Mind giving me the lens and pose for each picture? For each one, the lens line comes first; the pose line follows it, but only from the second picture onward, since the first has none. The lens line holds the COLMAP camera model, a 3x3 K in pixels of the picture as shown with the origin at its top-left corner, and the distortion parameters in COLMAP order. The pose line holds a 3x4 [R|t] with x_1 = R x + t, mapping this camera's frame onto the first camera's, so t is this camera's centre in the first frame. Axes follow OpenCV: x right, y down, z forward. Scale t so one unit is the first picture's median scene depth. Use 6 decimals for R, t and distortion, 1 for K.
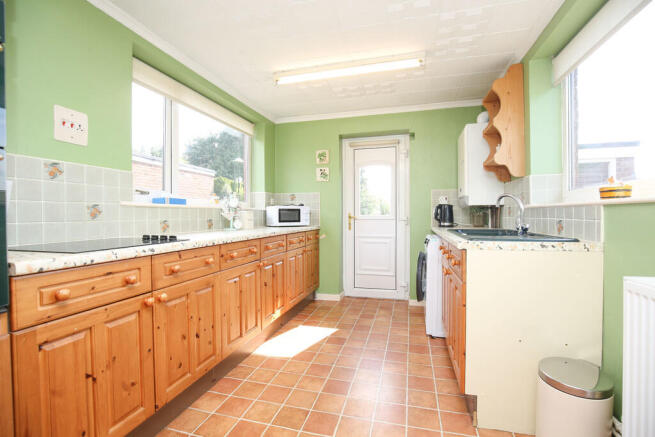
lens RADIAL K [[298.8, 0, 328.7], [0, 298.8, 217.6], [0, 0, 1]] dist [-0.003794, -0.000489]
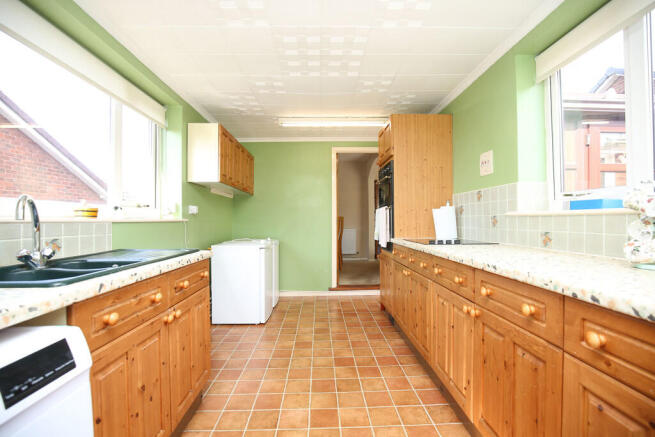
lens RADIAL K [[298.8, 0, 328.8], [0, 298.8, 218.1], [0, 0, 1]] dist [-0.003794, -0.000489]
pose [[-0.952766, 0.008982, -0.303573, 0.317429], [0.007483, 0.999953, 0.006103, -0.048120], [0.303614, 0.003543, -0.952789, 2.071590]]
